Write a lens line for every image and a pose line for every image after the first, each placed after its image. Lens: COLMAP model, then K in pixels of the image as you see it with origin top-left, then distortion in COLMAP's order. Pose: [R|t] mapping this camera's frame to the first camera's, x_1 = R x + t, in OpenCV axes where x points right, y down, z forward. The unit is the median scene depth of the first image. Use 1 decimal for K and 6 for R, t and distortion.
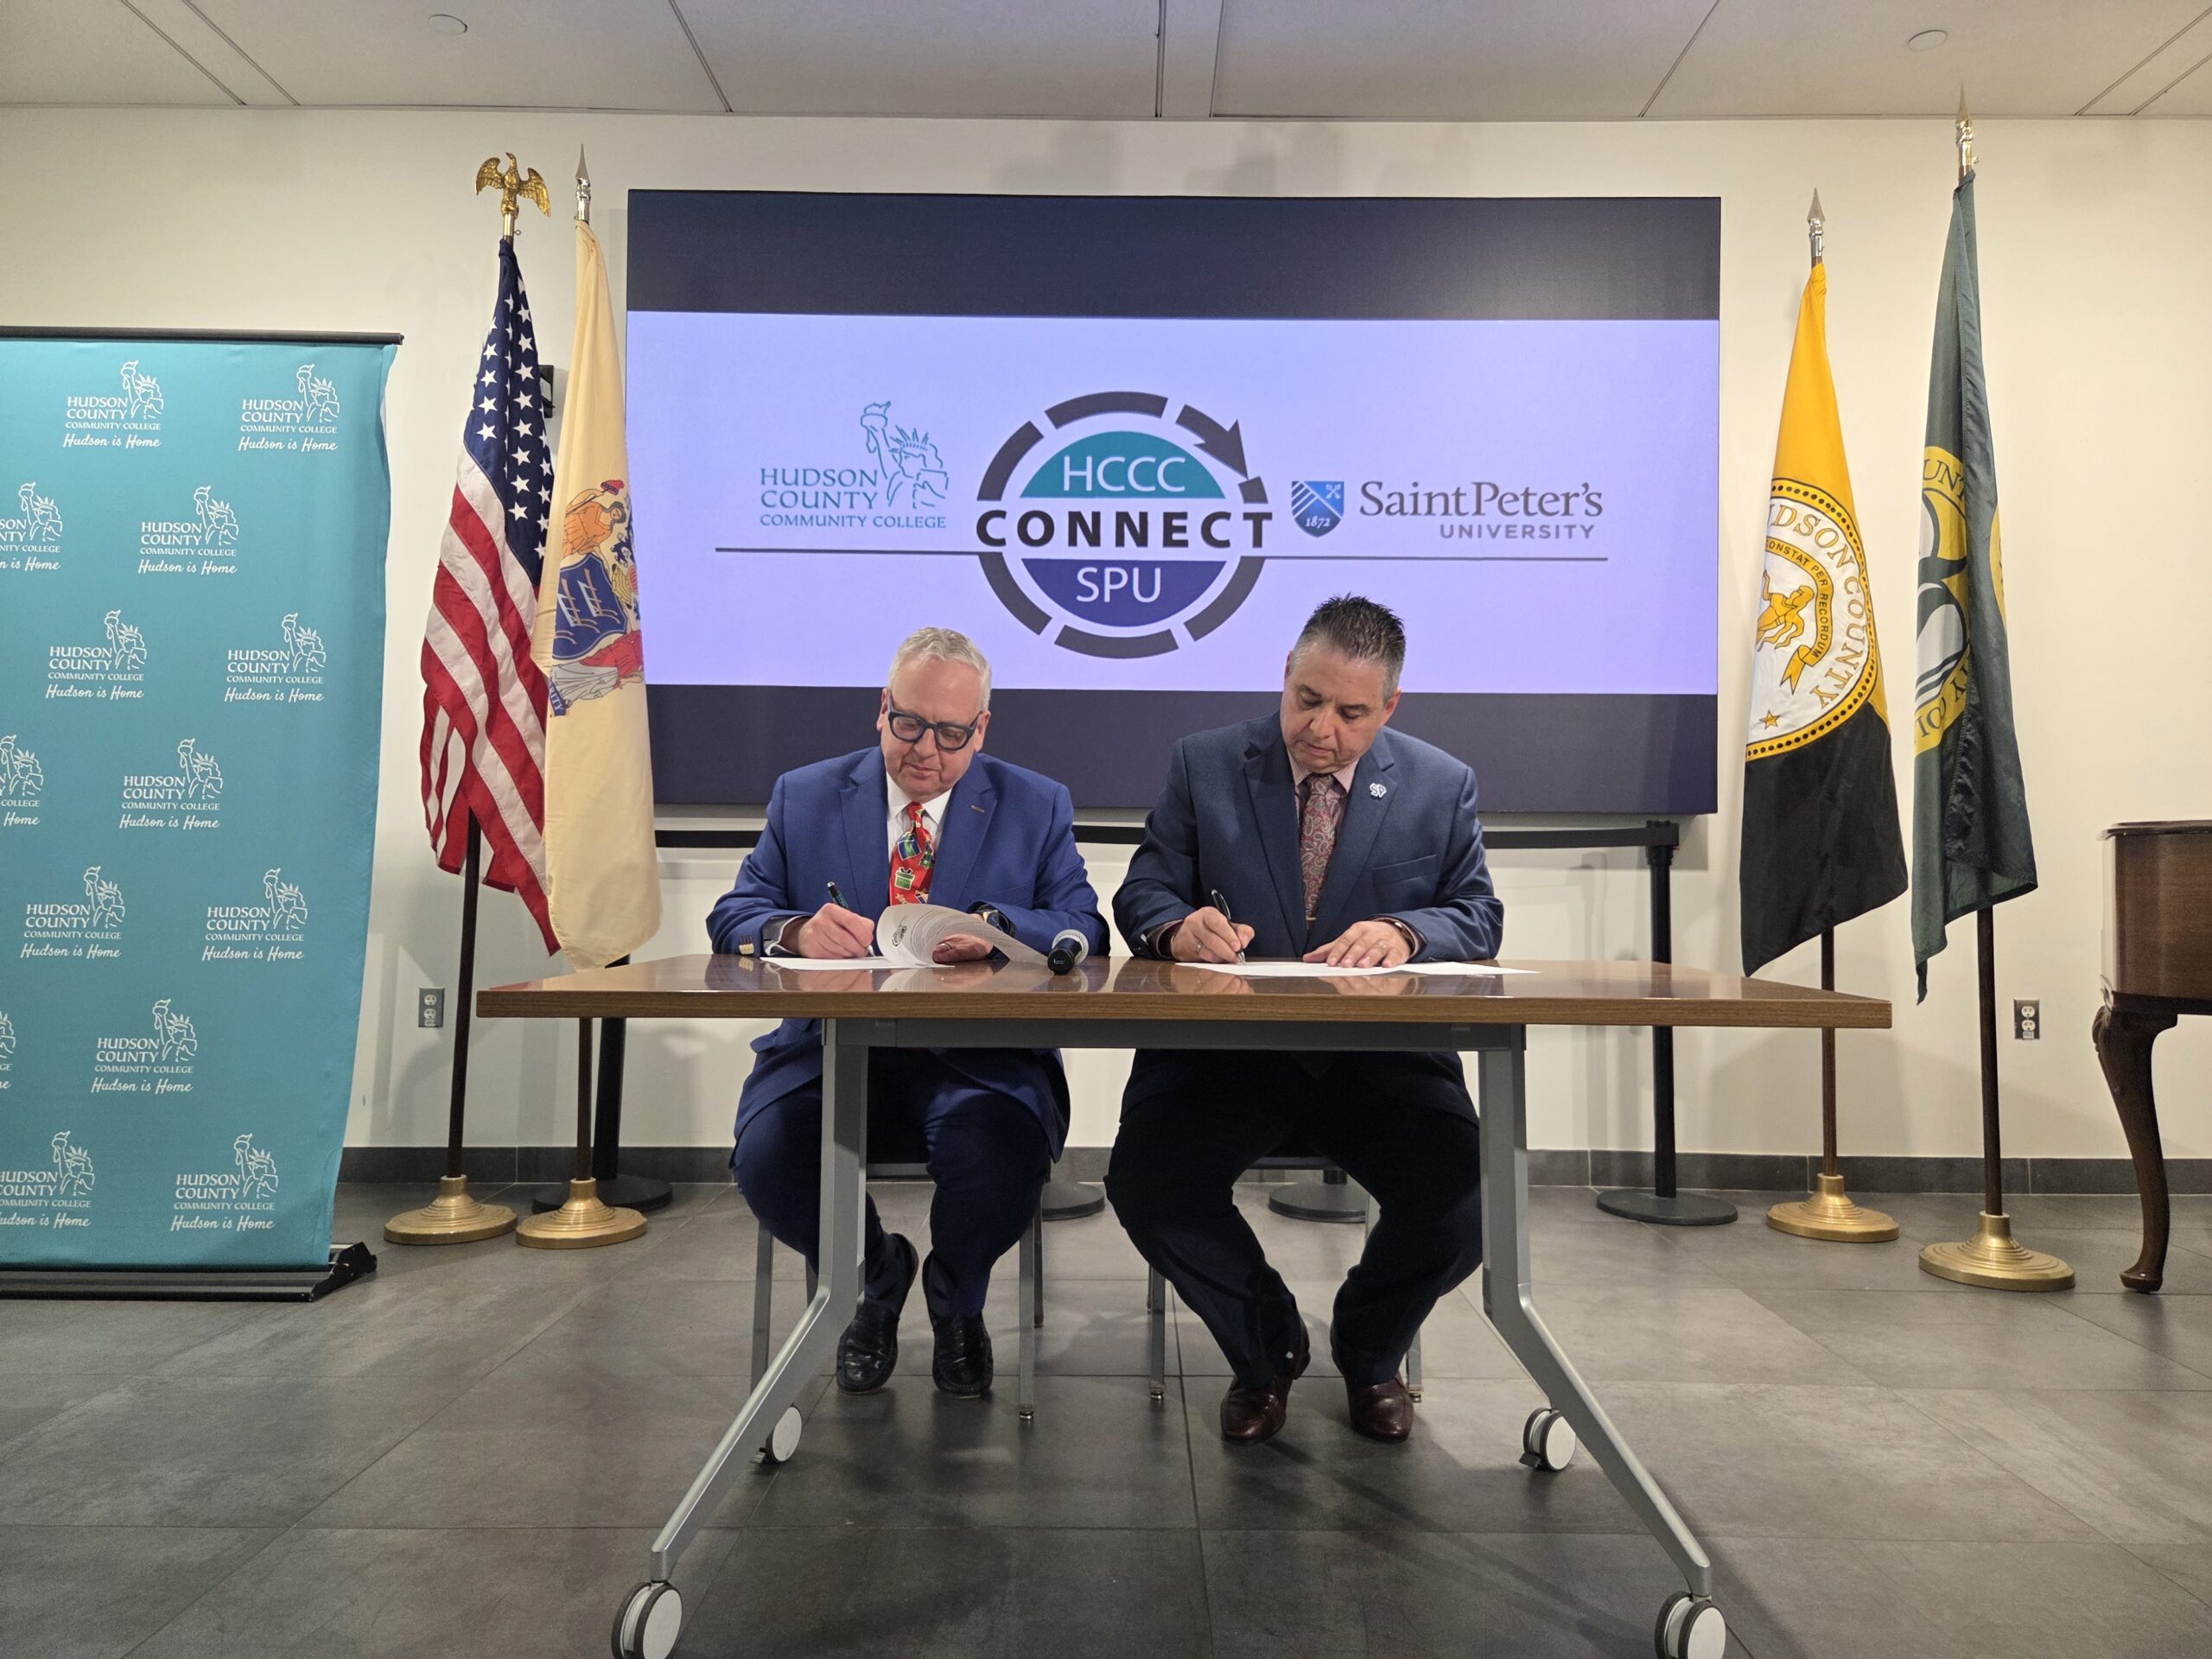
lens RADIAL K [[1490.0, 0, 1124.4], [0, 1490.0, 840.9], [0, 0, 1]] dist [0.053903, -0.028062]
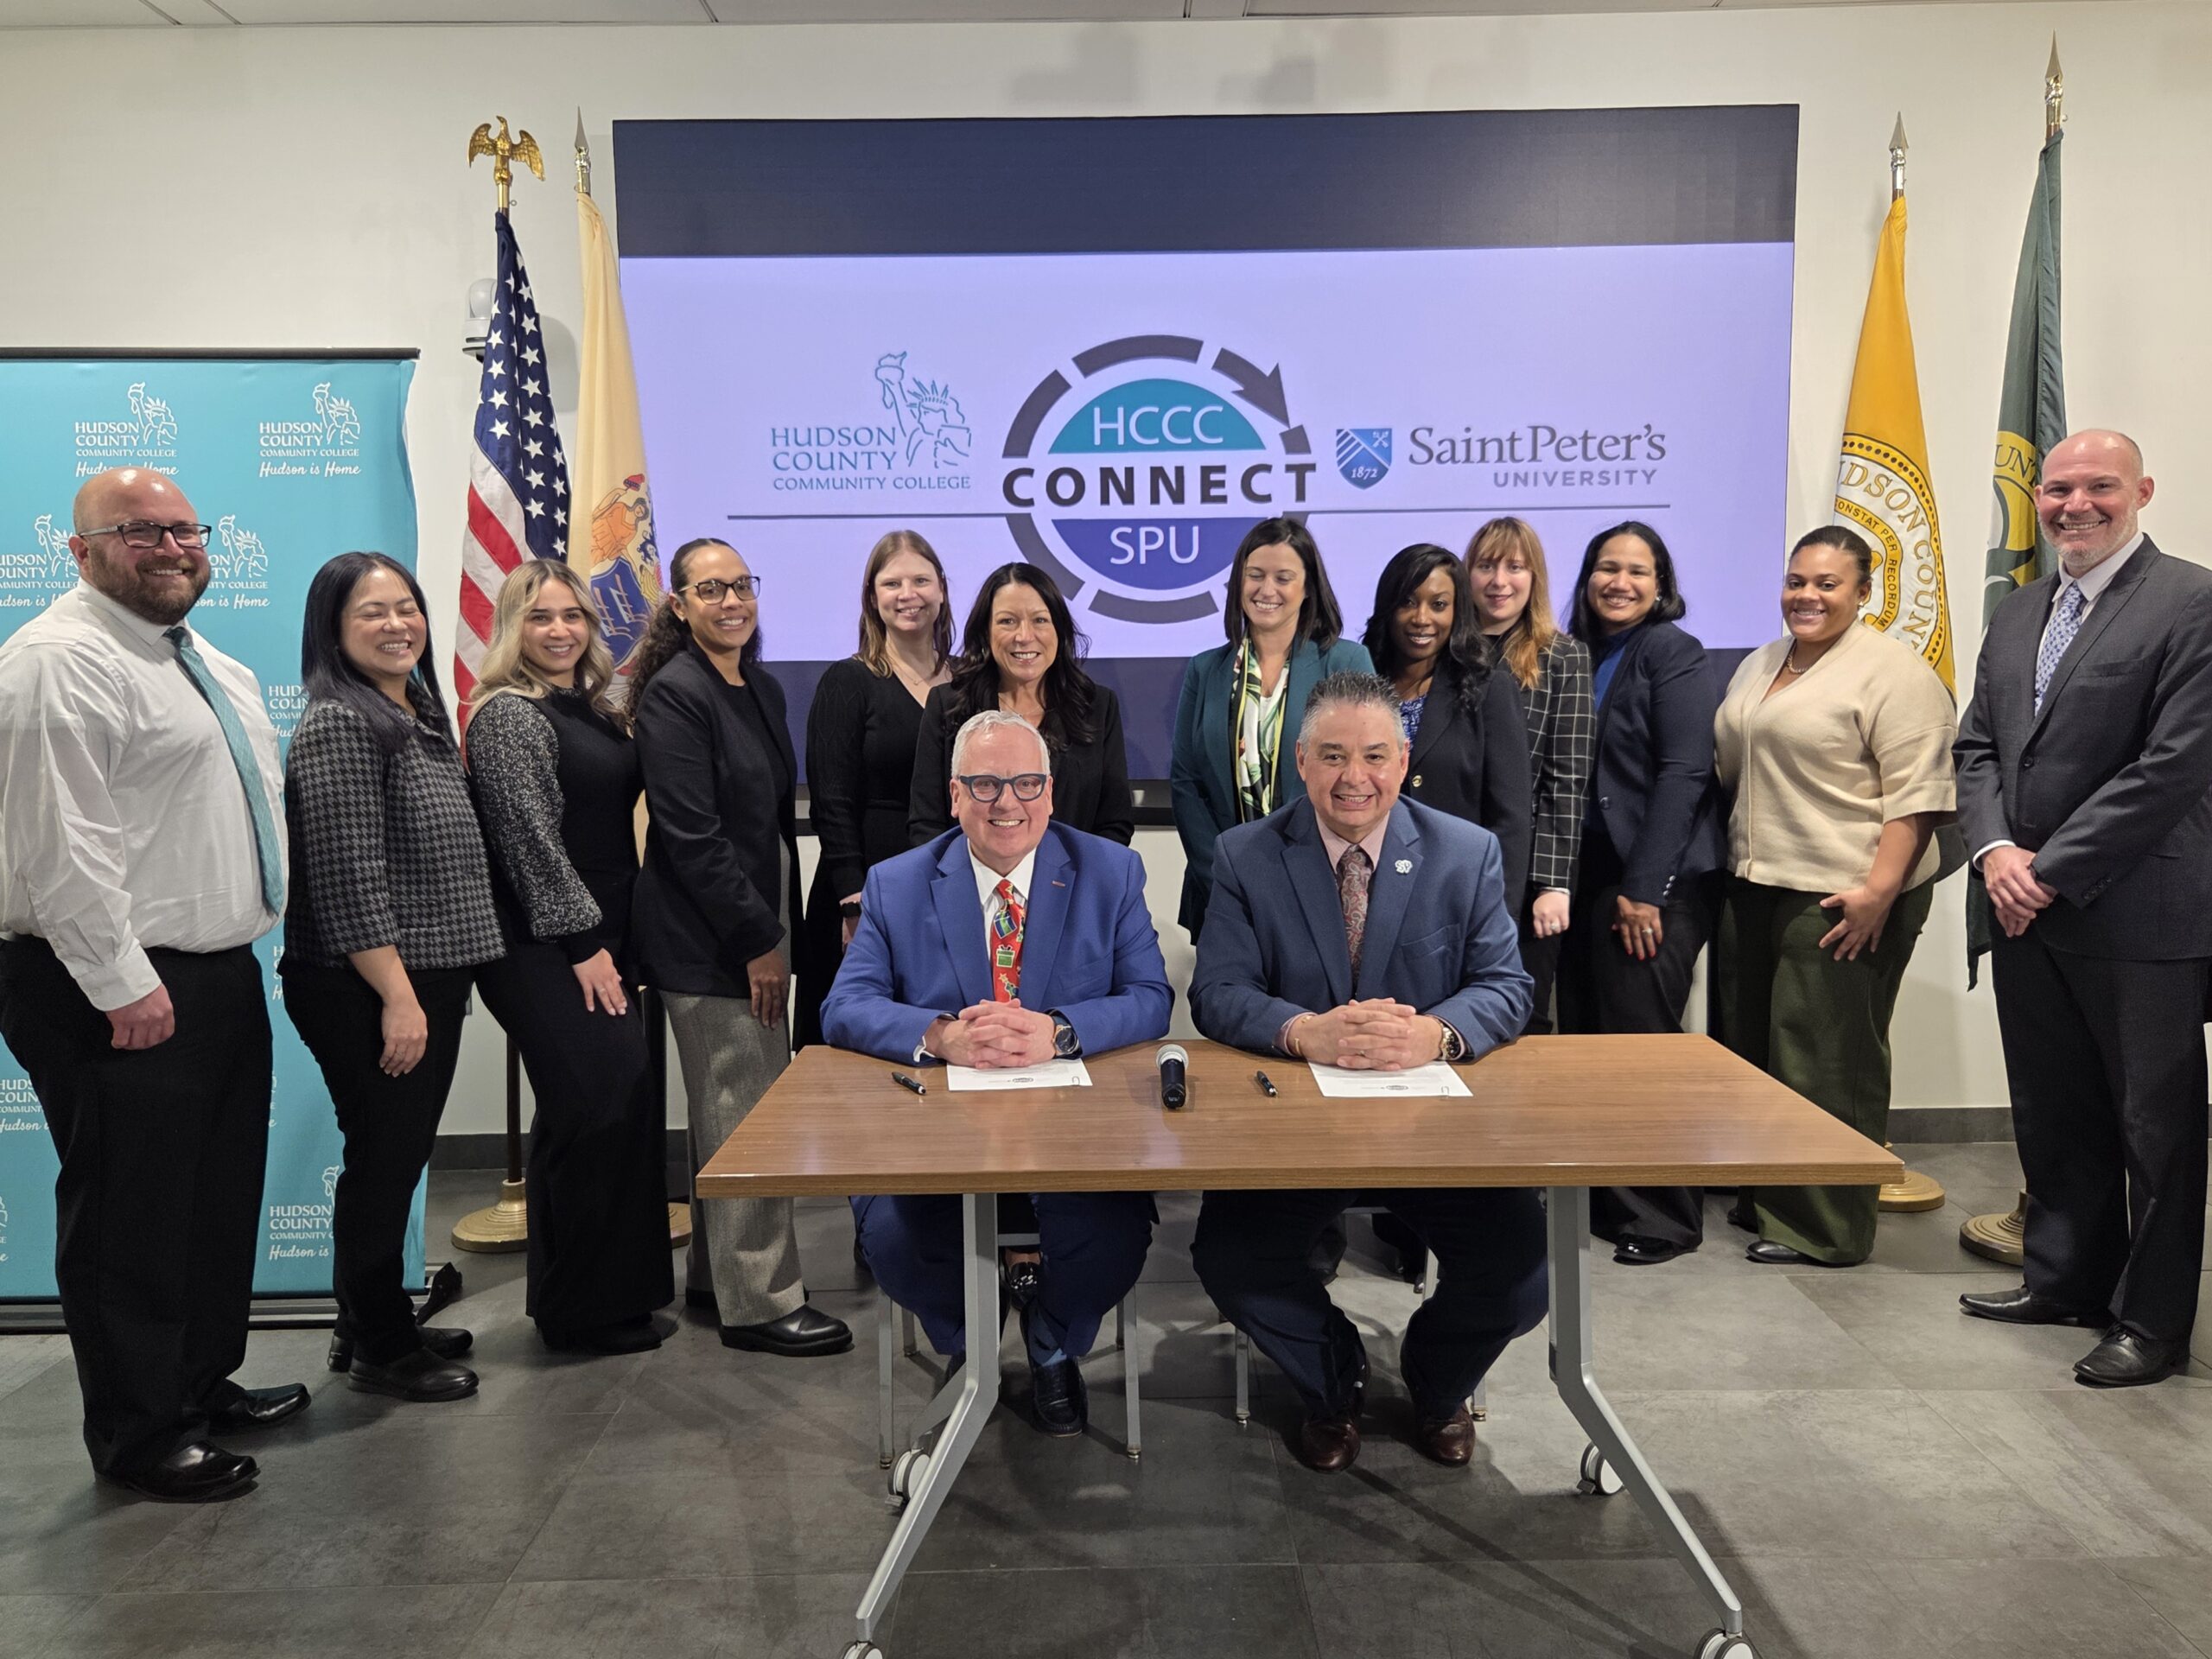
lens RADIAL K [[1747.2, 0, 1112.3], [0, 1747.2, 841.5], [0, 0, 1]] dist [0.044064, 0.002106]
pose [[0.999681, -0.024521, 0.006046, -0.042086], [0.023558, 0.991654, 0.126758, -0.126435], [-0.009104, -0.126575, 0.991915, -0.125303]]
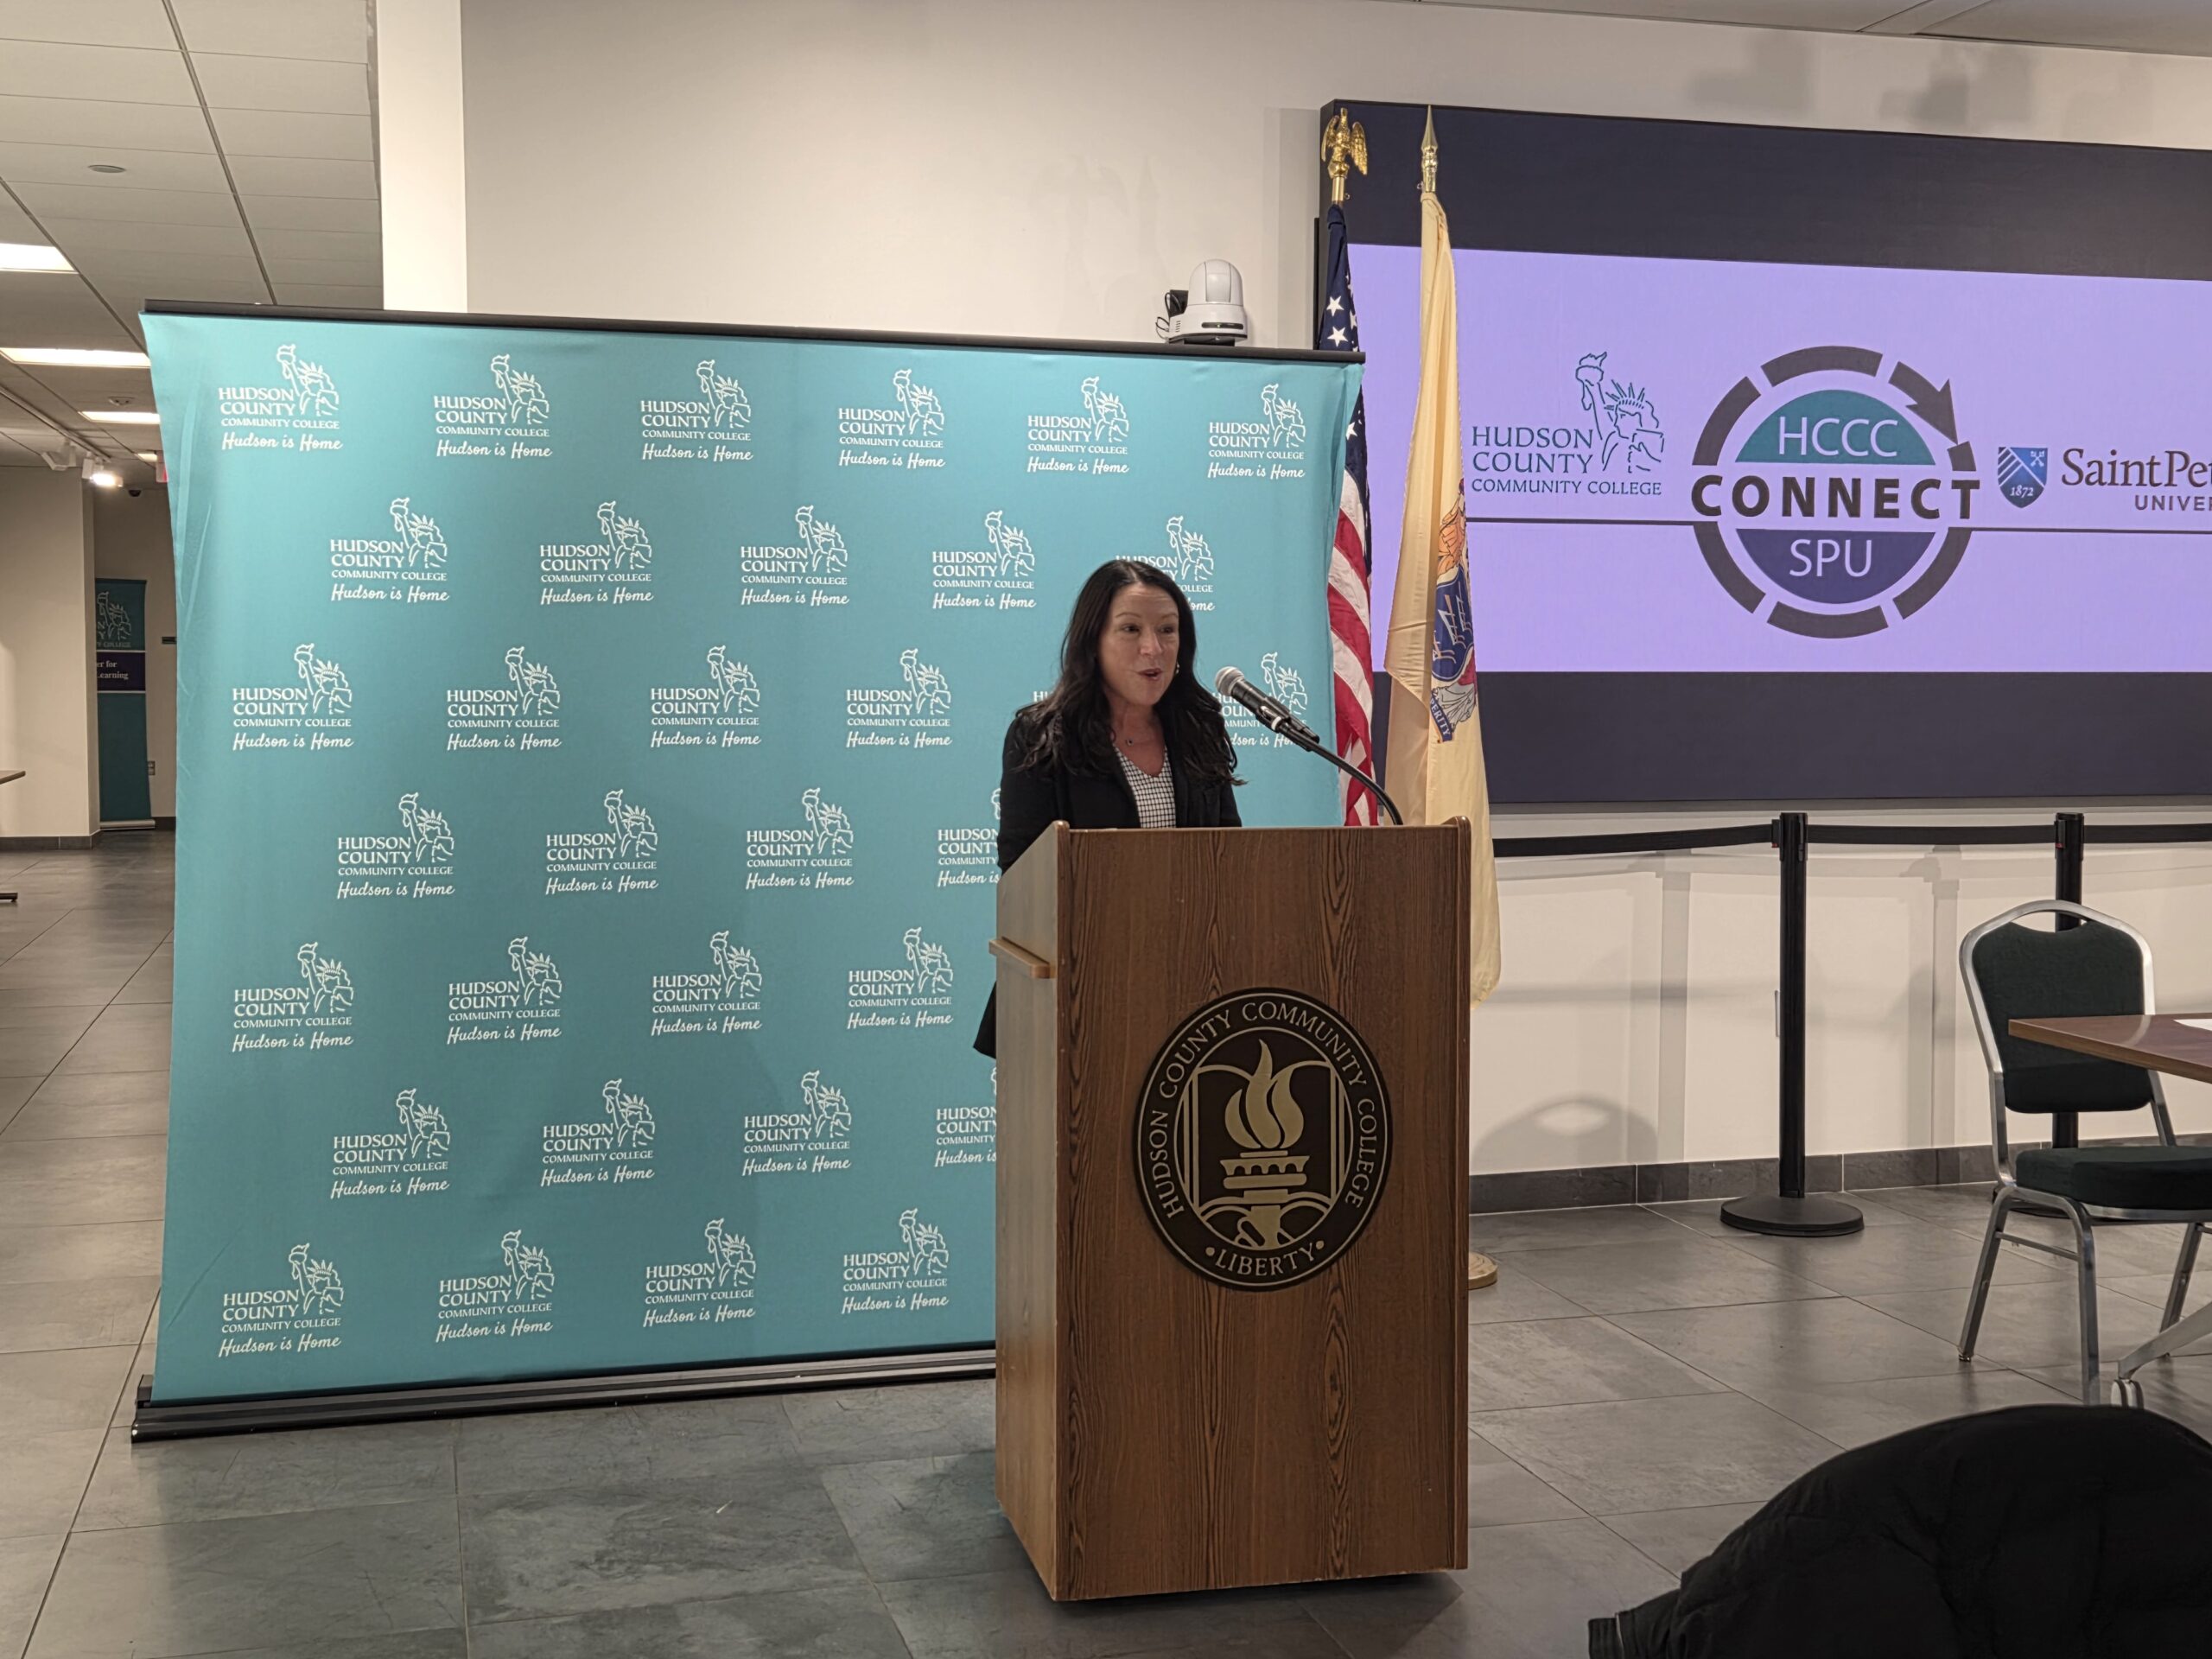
lens RADIAL K [[2588.8, 0, 1108.1], [0, 2588.8, 813.3], [0, 0, 1]] dist [0.047150, 0.000000]
pose [[0.963196, -0.023518, 0.267771, -0.869919], [0.001887, 0.996732, 0.080752, -0.144971], [-0.268795, -0.077275, 0.960093, -0.436917]]
